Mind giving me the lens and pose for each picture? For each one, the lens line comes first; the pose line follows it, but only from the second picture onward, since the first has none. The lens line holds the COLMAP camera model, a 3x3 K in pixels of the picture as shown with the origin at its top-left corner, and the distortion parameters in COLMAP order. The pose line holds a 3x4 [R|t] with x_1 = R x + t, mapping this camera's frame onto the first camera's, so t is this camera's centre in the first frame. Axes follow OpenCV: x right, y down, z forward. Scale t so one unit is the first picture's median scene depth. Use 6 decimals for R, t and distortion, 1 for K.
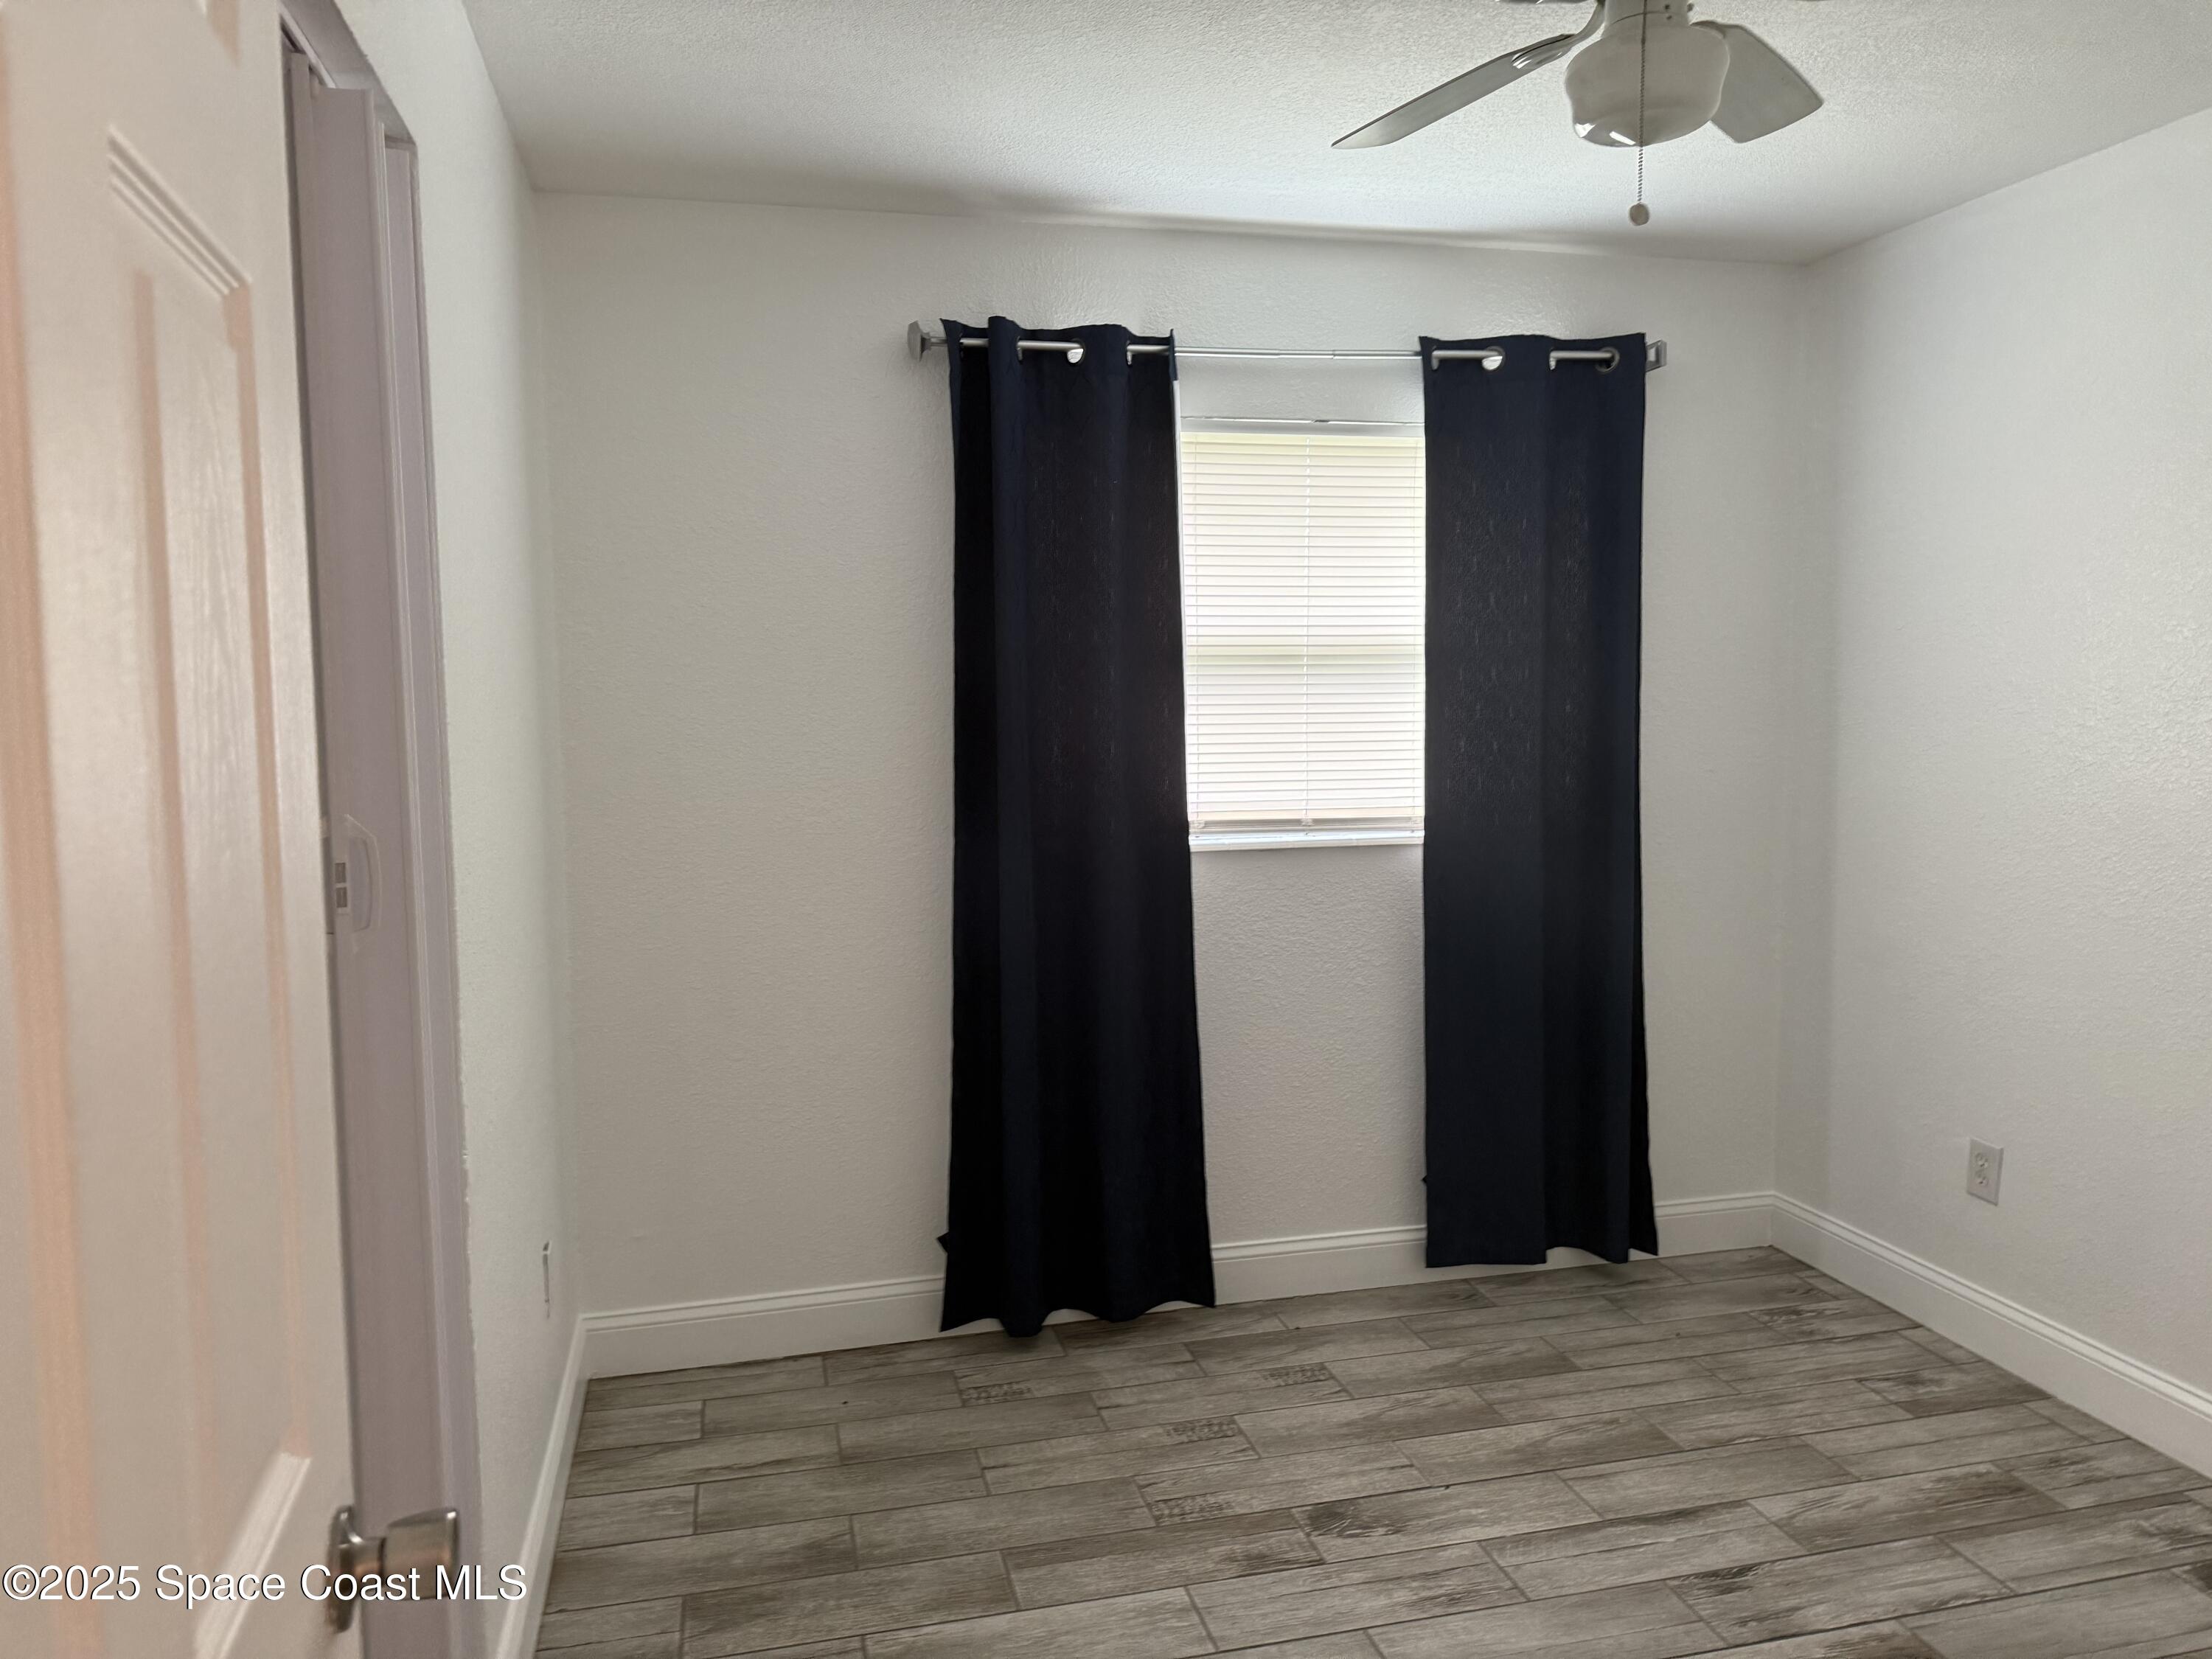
lens RADIAL K [[1565.5, 0, 1106.0], [0, 1565.5, 829.5], [0, 0, 1]] dist [0.000502, 0.000168]
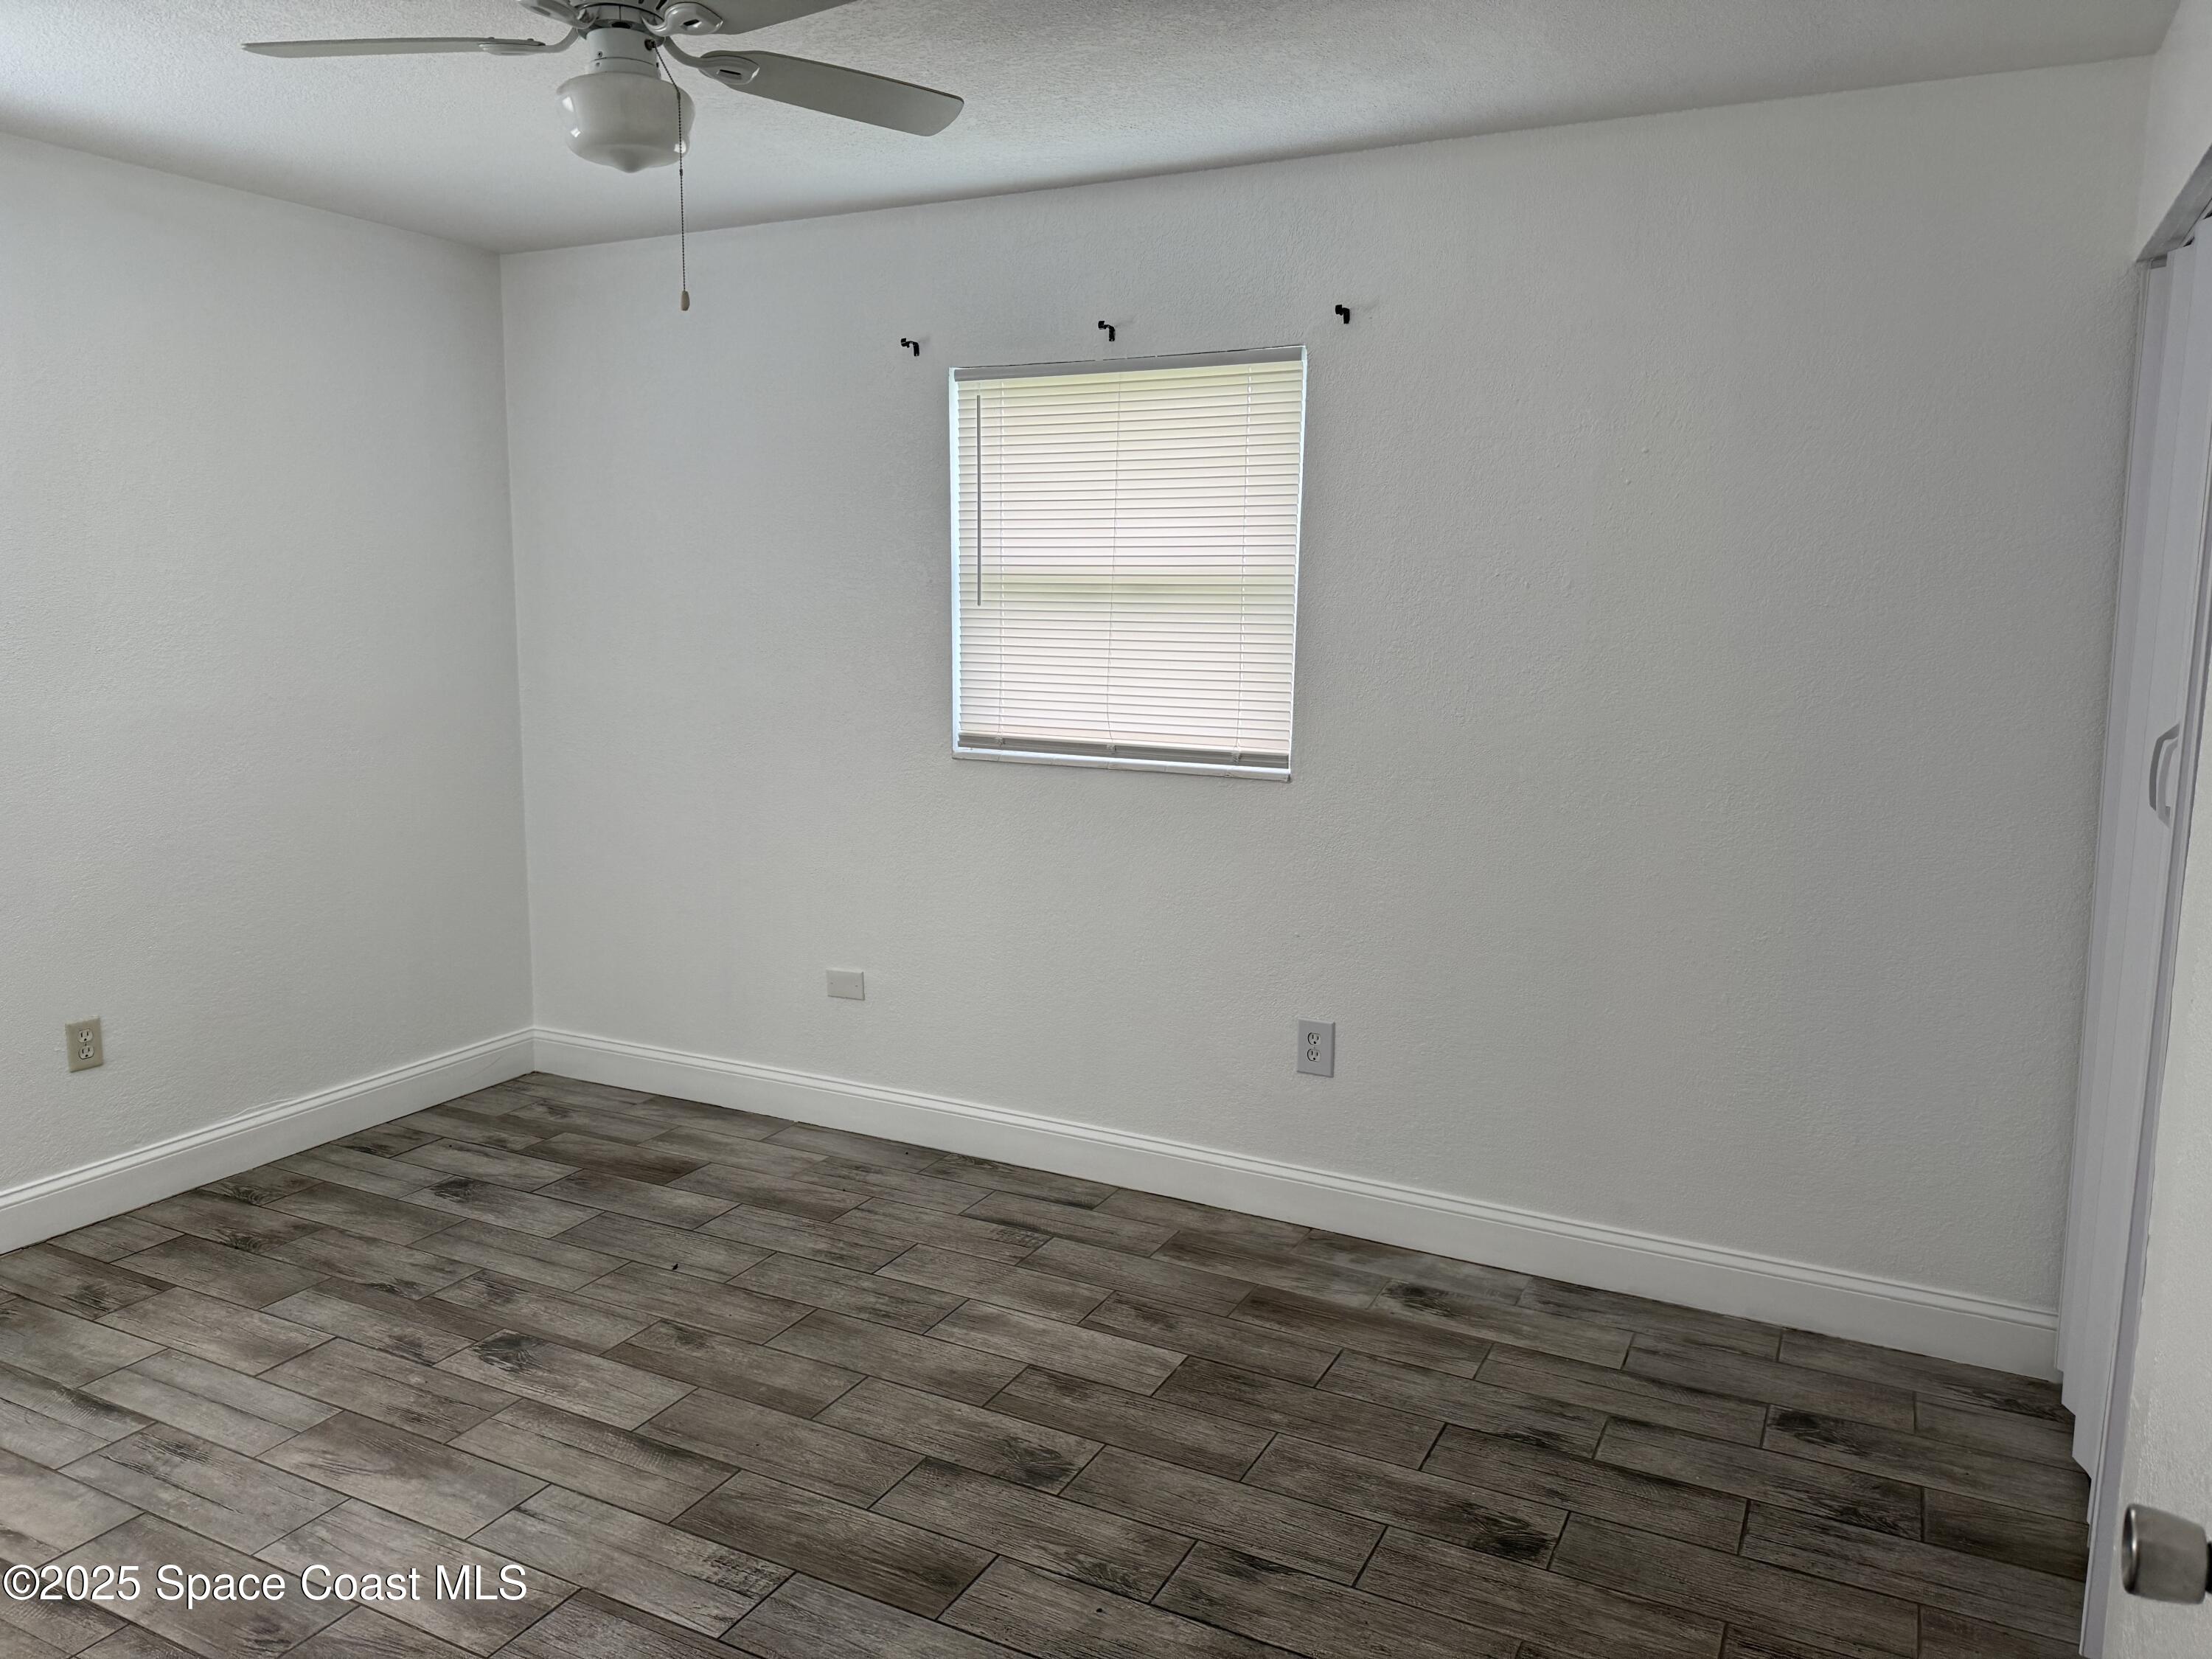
lens RADIAL K [[1565.5, 0, 1106.0], [0, 1565.5, 829.5], [0, 0, 1]] dist [0.000502, 0.000168]
pose [[0.758487, 0.111671, -0.642049, 1.191196], [-0.071904, 0.993534, 0.087860, -0.071958], [0.647709, -0.020475, 0.761612, 0.420154]]
